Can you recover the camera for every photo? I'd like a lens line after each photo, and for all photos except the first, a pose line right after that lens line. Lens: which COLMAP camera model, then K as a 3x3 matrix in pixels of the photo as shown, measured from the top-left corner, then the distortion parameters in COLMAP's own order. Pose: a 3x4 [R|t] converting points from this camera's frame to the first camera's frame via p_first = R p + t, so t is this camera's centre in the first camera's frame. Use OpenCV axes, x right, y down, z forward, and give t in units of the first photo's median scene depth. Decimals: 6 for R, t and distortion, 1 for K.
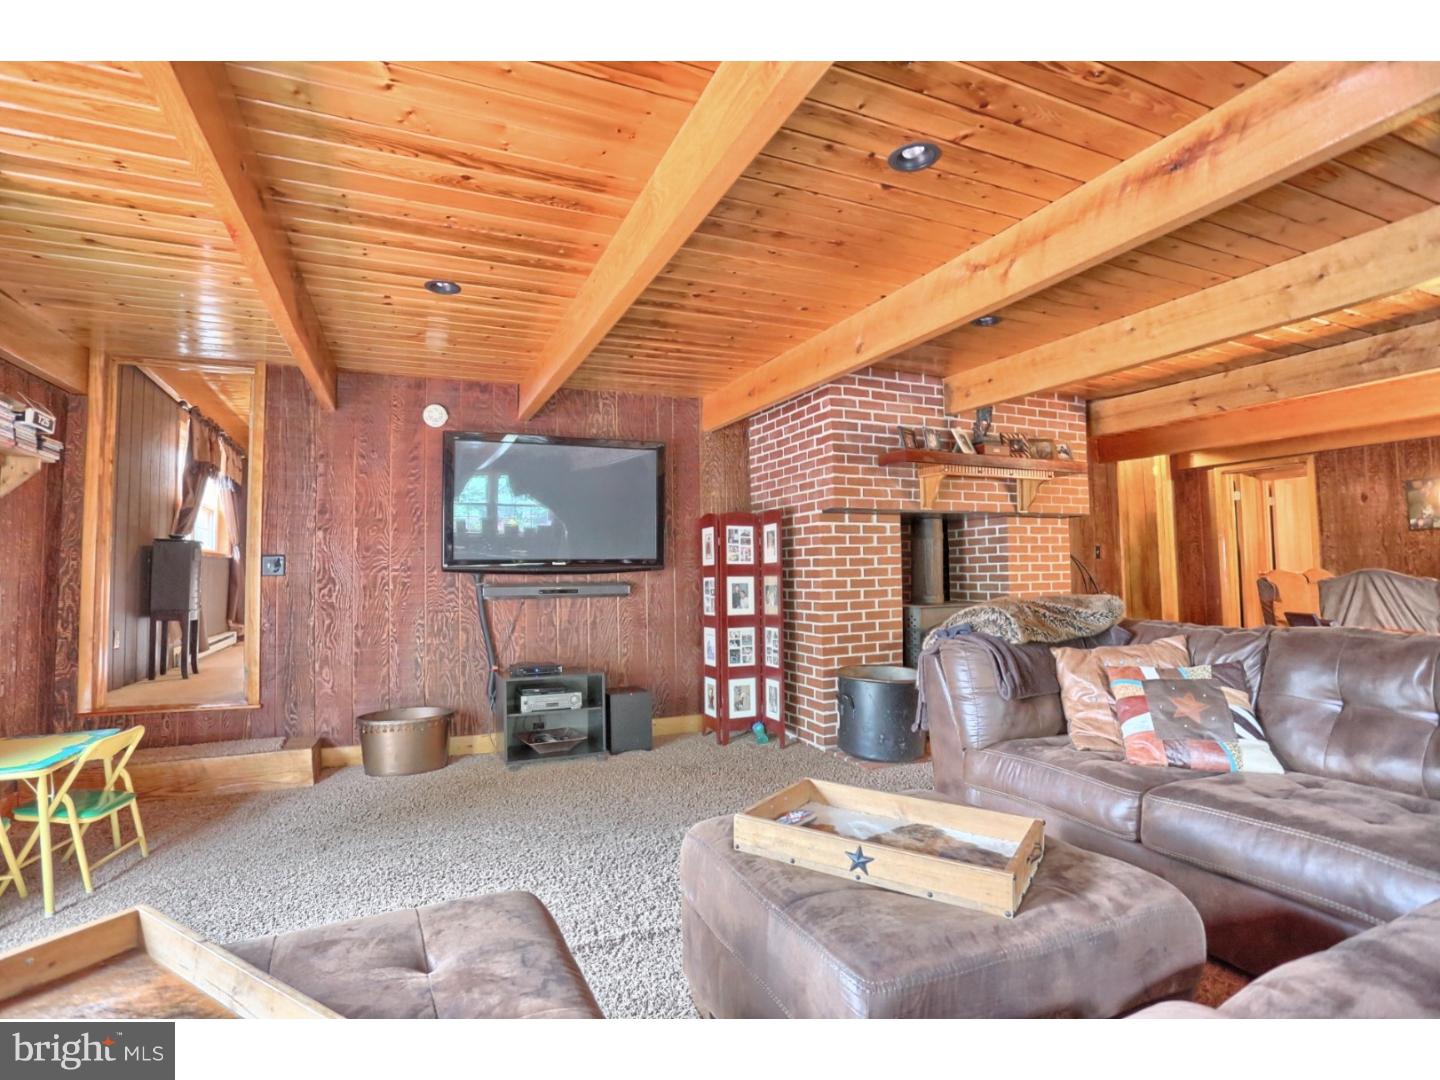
lens RADIAL K [[695.6, 0, 707.5], [0, 695.6, 538.8], [0, 0, 1]] dist [-0.042999, 0.008422]
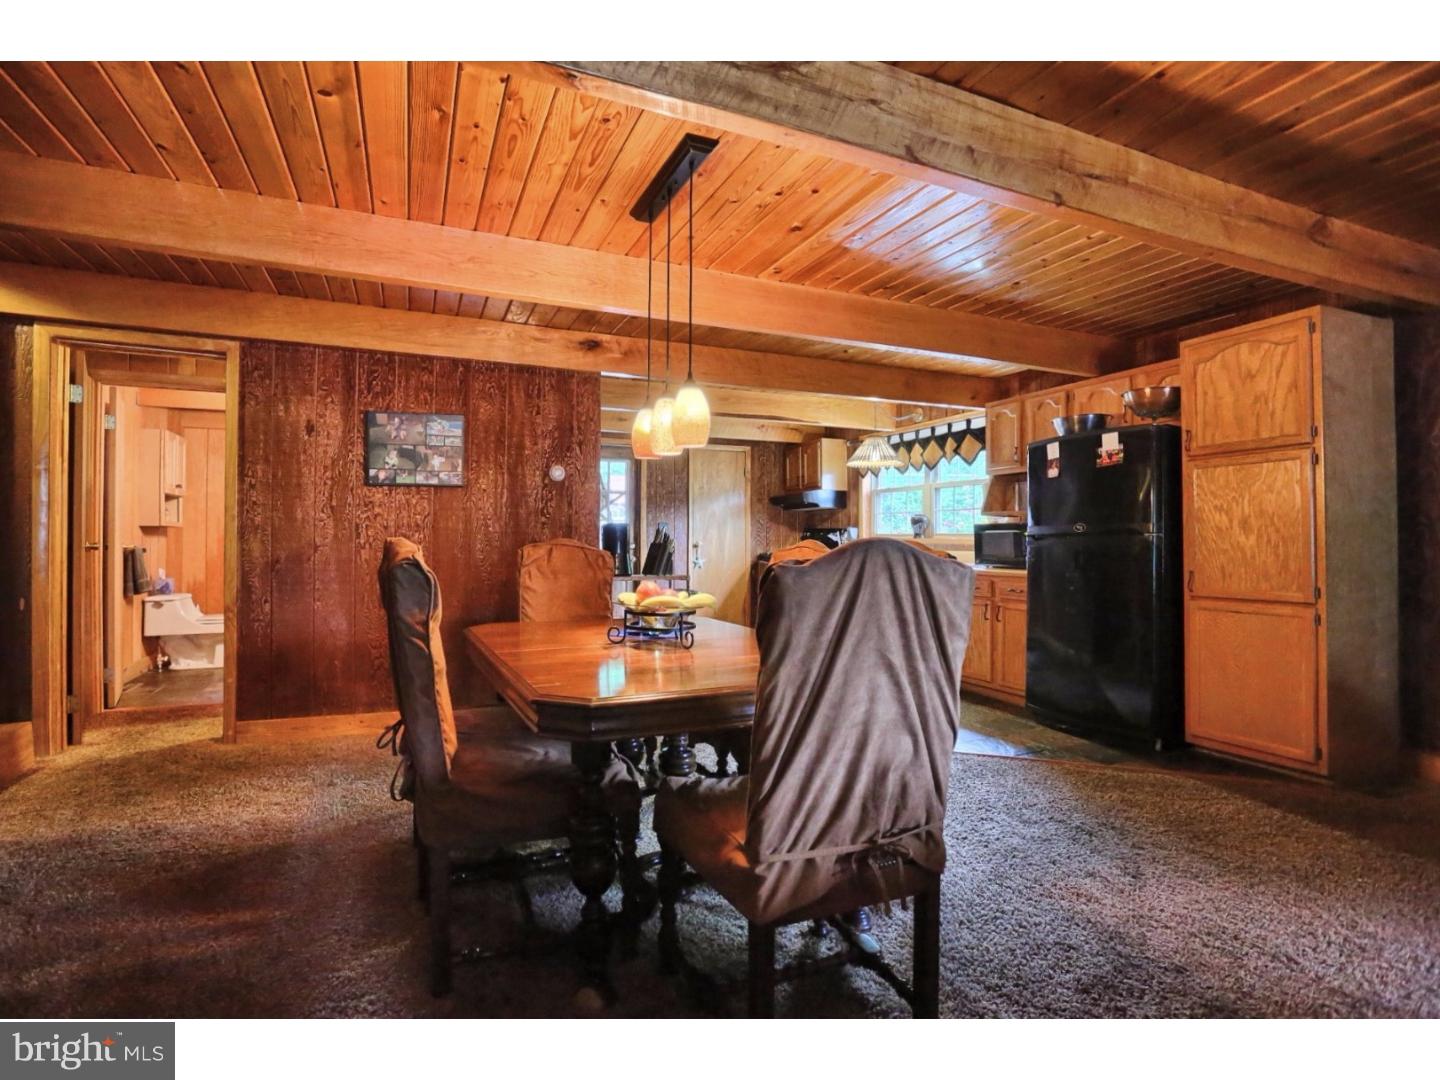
lens RADIAL K [[695.6, 0, 713.1], [0, 695.6, 531.9], [0, 0, 1]] dist [-0.042999, 0.008422]
pose [[0.002839, 0.017236, 0.999847, 0.345008], [-0.048831, 0.998661, -0.017077, 0.028785], [-0.998803, -0.048775, 0.003677, 0.628086]]
